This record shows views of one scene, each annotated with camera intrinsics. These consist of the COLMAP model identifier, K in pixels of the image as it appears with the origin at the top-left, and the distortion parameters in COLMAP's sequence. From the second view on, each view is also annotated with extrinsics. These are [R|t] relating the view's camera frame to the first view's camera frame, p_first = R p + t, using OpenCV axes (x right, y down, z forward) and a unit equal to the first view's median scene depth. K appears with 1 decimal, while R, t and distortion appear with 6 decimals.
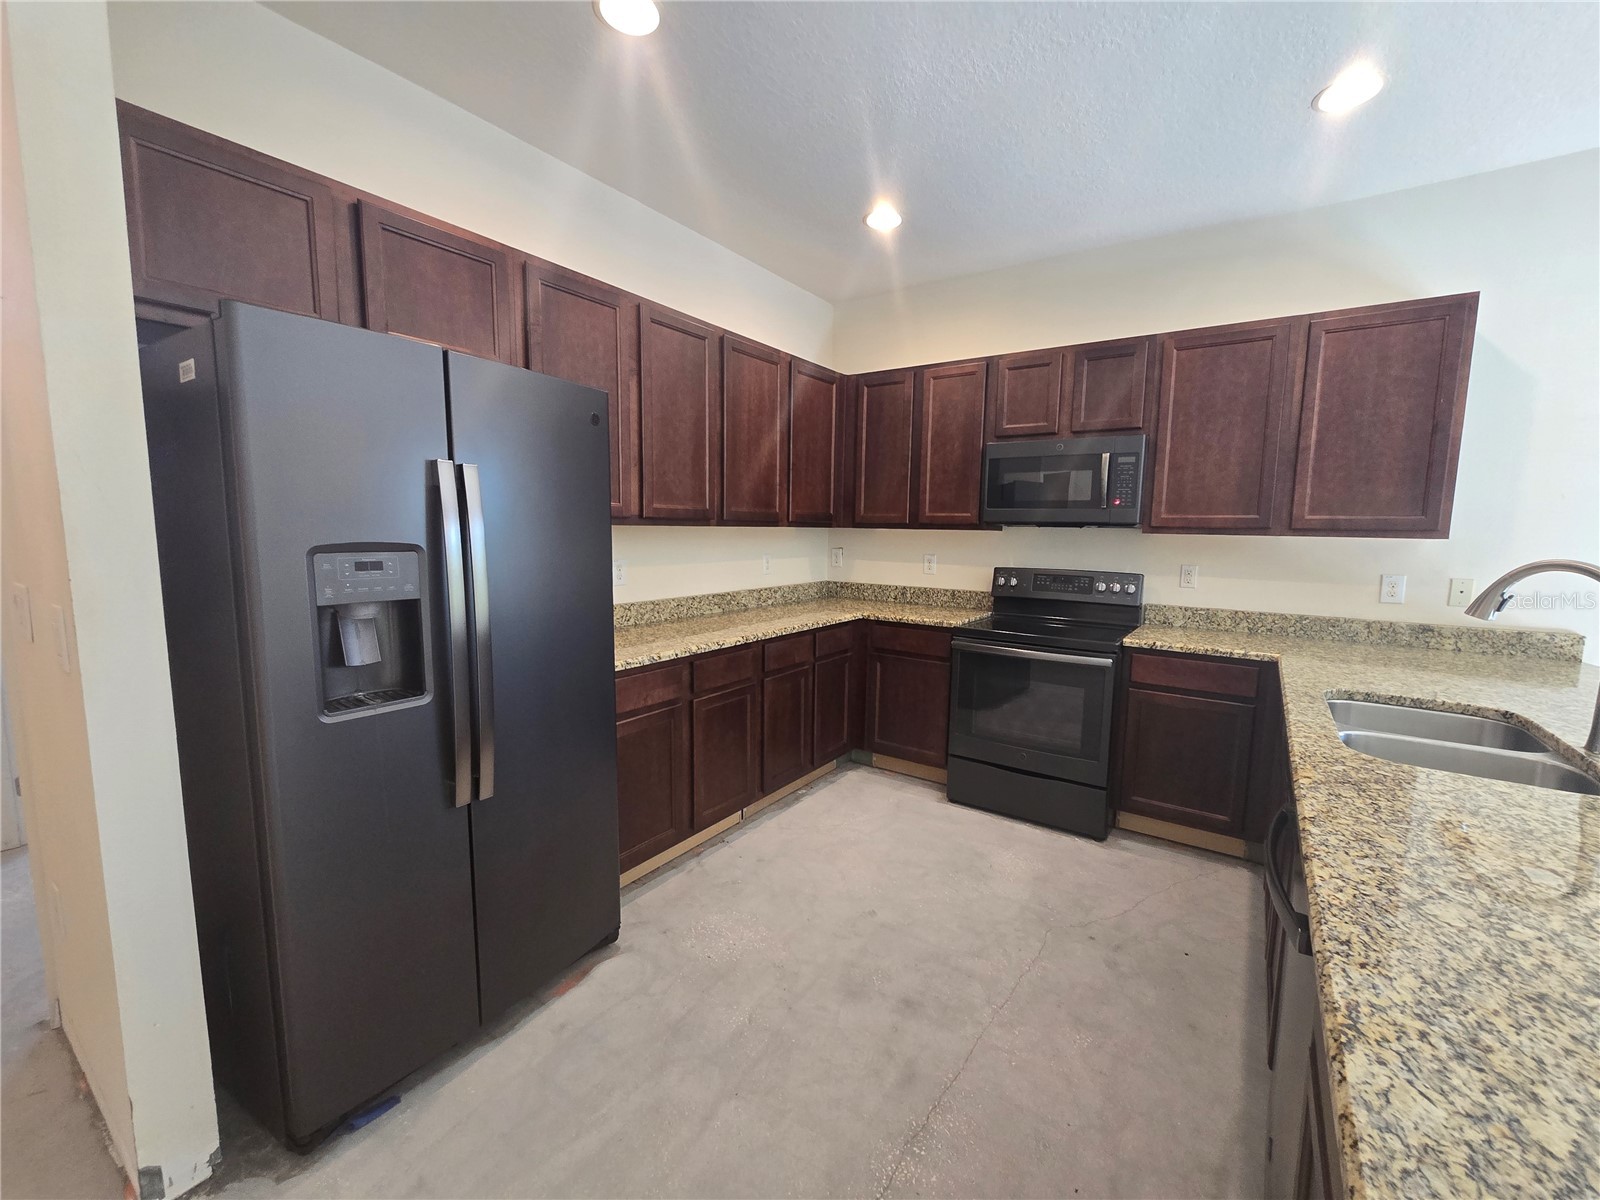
lens RADIAL K [[656.6, 0, 806.5], [0, 656.6, 601.0], [0, 0, 1]] dist [-0.005053, 0.003895]
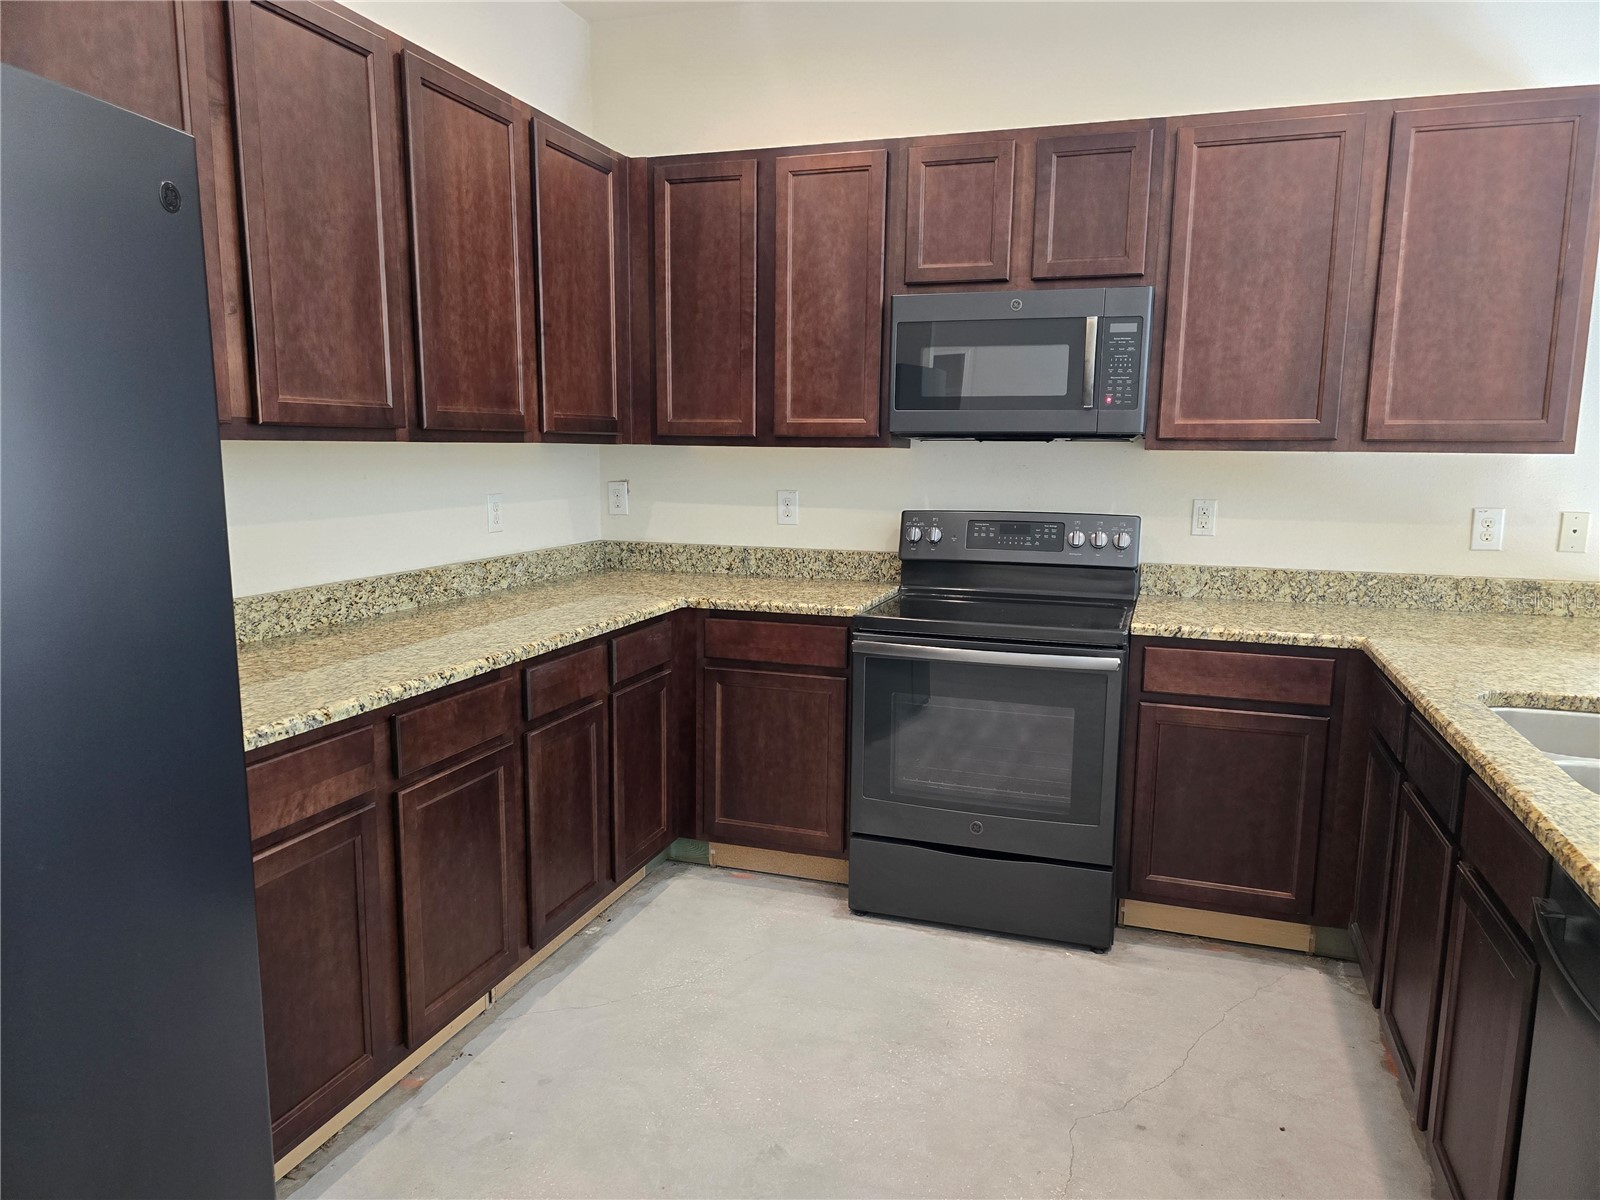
lens RADIAL K [[1079.0, 0, 812.6], [0, 1079.0, 610.8], [0, 0, 1]] dist [0.059285, -0.047889]
pose [[0.958367, -0.048817, 0.281337, -0.087056], [0.036398, 0.998125, 0.049203, -0.014694], [-0.283211, -0.036915, 0.958347, 0.110788]]
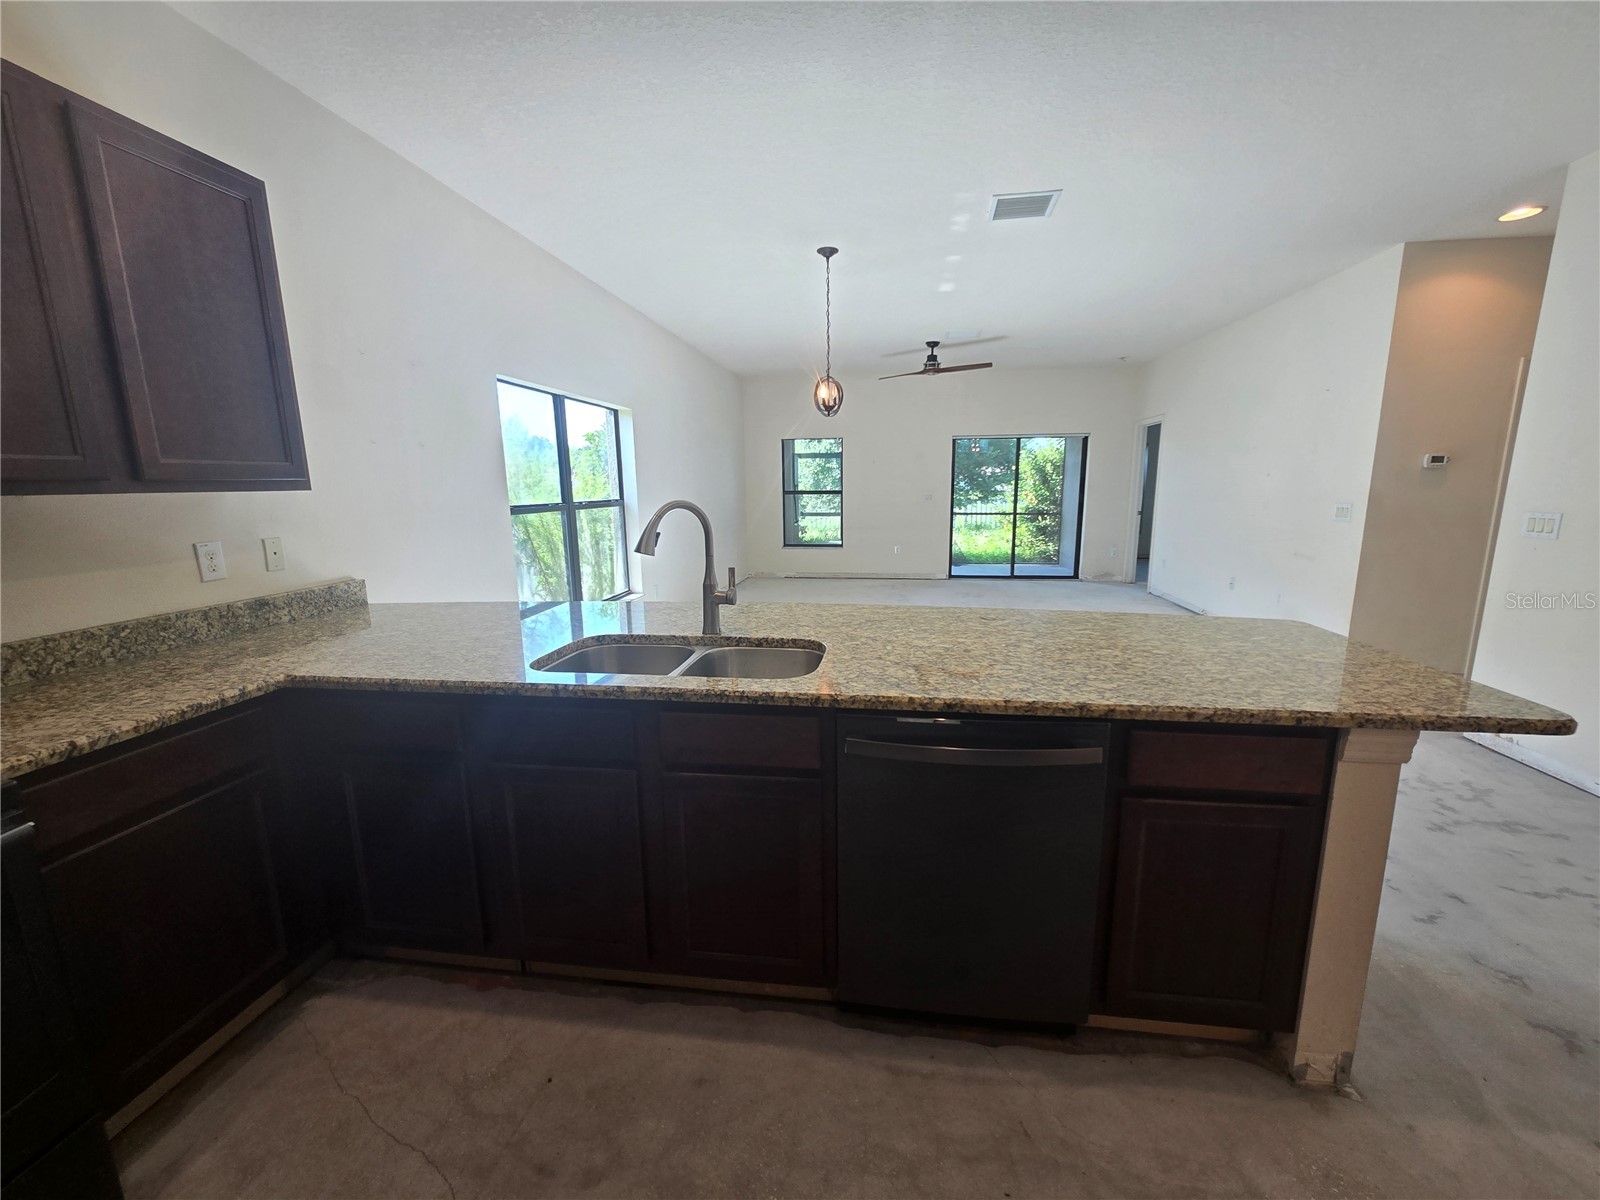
lens RADIAL K [[656.6, 0, 808.2], [0, 656.6, 603.1], [0, 0, 1]] dist [-0.005053, 0.003895]
pose [[-0.449242, -0.174202, 0.876262, -0.062453], [0.105481, 0.963604, 0.245644, -0.080714], [-0.887161, 0.202783, -0.414516, 0.694190]]
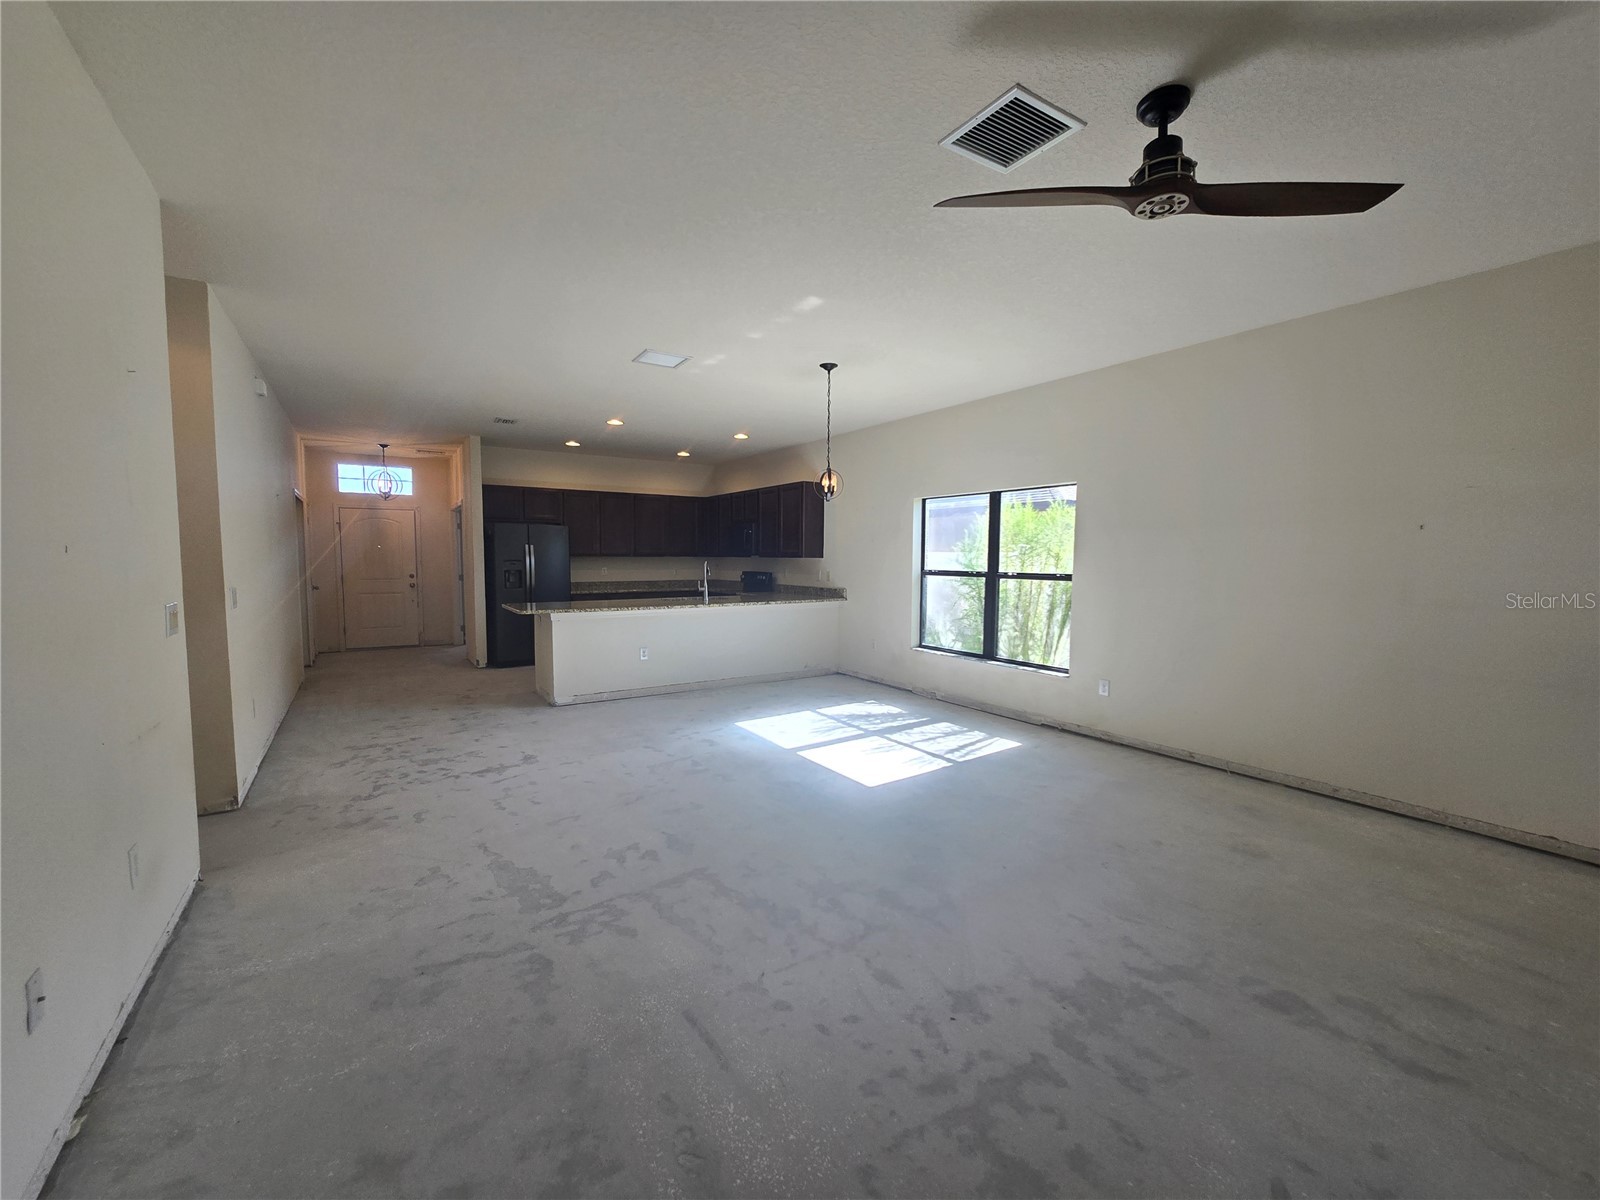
lens RADIAL K [[656.6, 0, 802.8], [0, 656.6, 607.1], [0, 0, 1]] dist [-0.005053, 0.003895]
pose [[0.928310, 0.017778, -0.371383, 1.824751], [-0.033058, 0.998847, -0.034817, 0.212025], [0.370335, 0.044598, 0.927827, -1.599631]]
